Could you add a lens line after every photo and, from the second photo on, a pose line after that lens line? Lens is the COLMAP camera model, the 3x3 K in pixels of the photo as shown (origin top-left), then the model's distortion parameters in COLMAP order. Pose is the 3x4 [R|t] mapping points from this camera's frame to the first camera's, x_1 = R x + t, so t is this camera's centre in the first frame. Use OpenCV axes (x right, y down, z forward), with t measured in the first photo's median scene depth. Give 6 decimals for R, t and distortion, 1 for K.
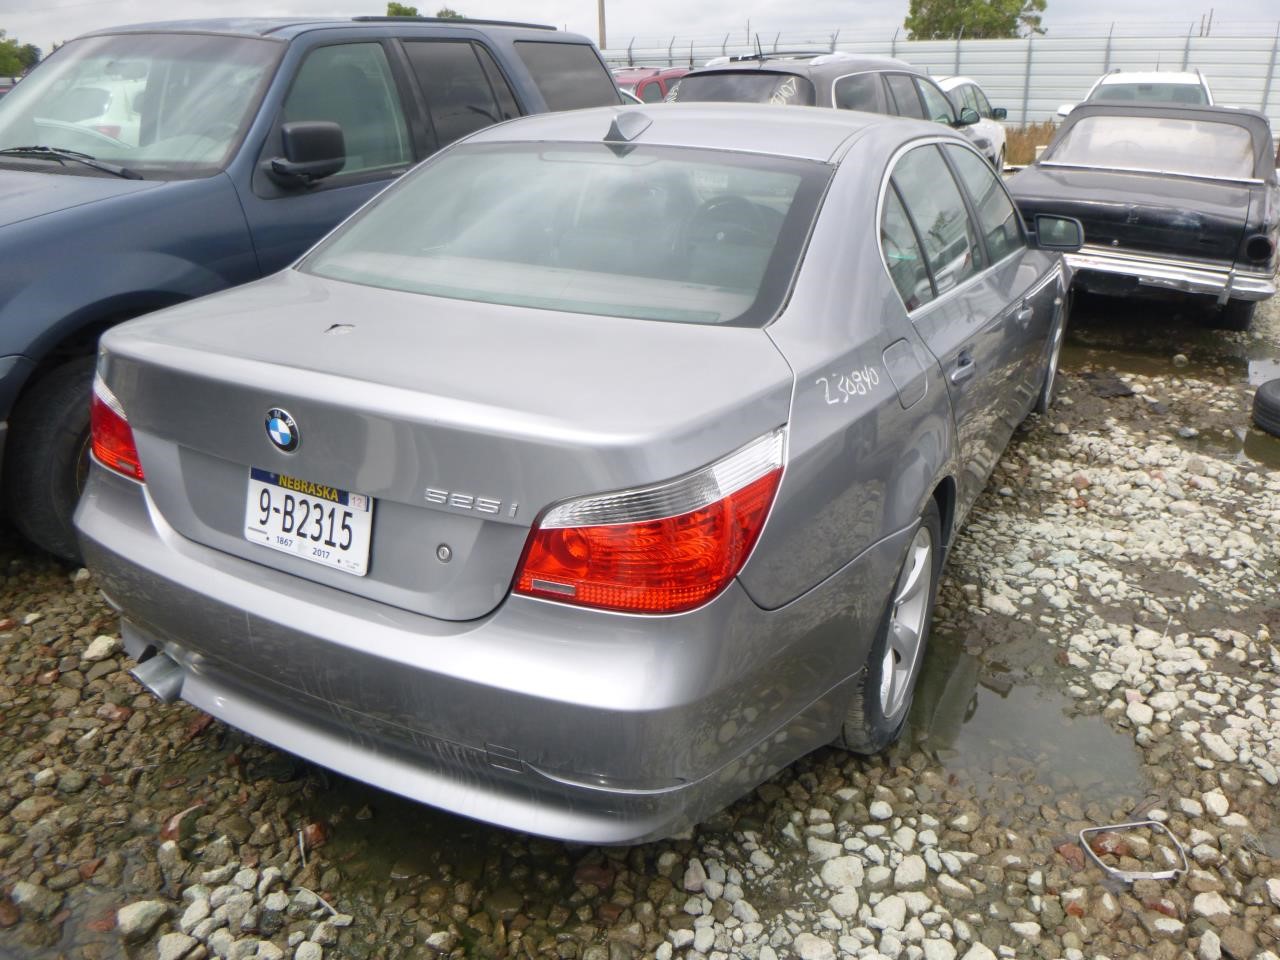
lens RADIAL K [[972.6, 0, 640.0], [0, 972.6, 480.0], [0, 0, 1]] dist [0.003032, 0.006806]
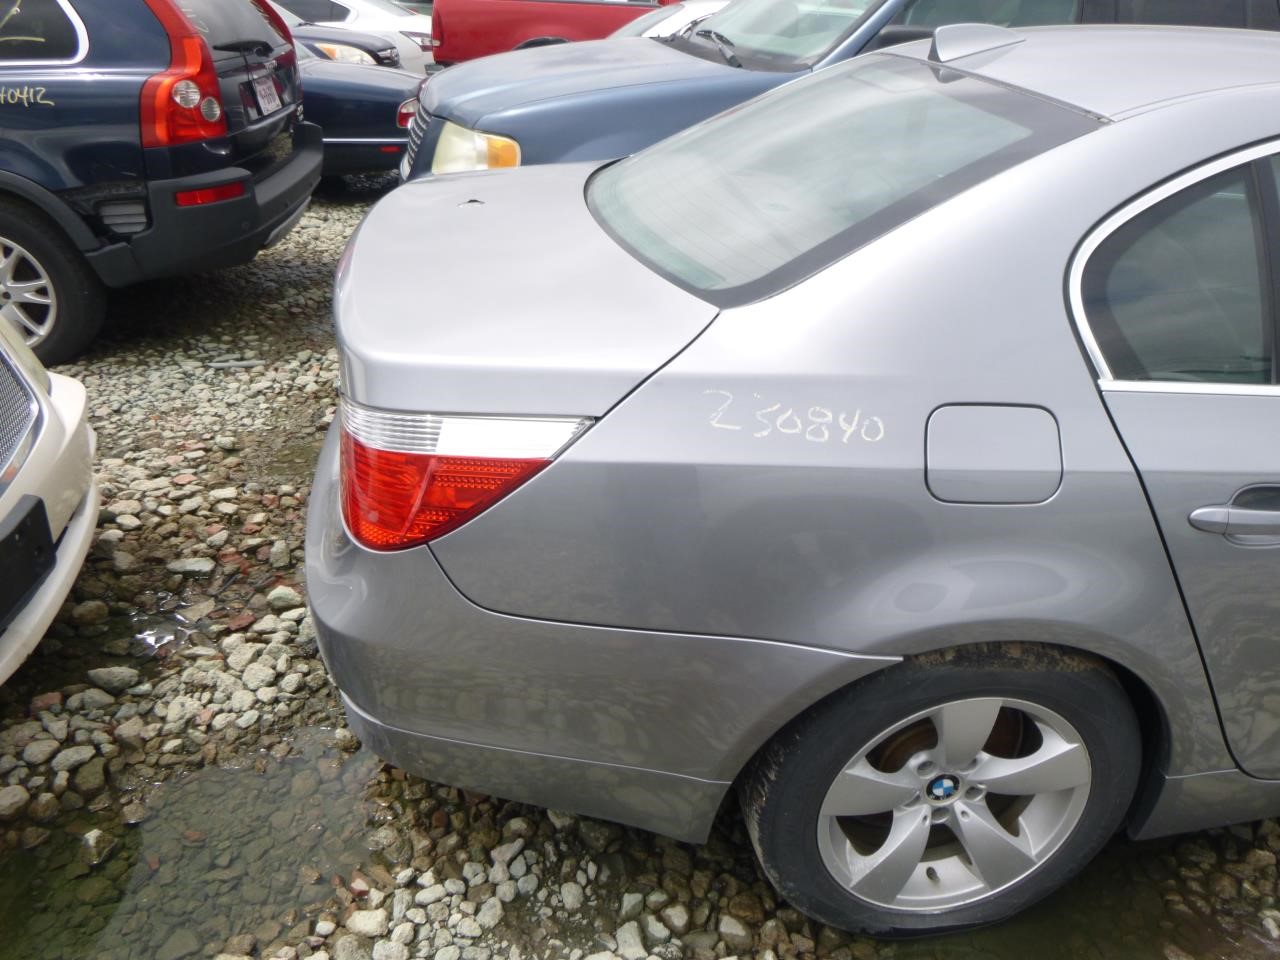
lens RADIAL K [[972.6, 0, 640.0], [0, 972.6, 480.0], [0, 0, 1]] dist [0.003032, 0.006806]
pose [[0.581193, 0.399218, -0.709112, 0.661975], [-0.340521, 0.910746, 0.233640, -0.183420], [0.739094, 0.105677, 0.665261, 0.444199]]
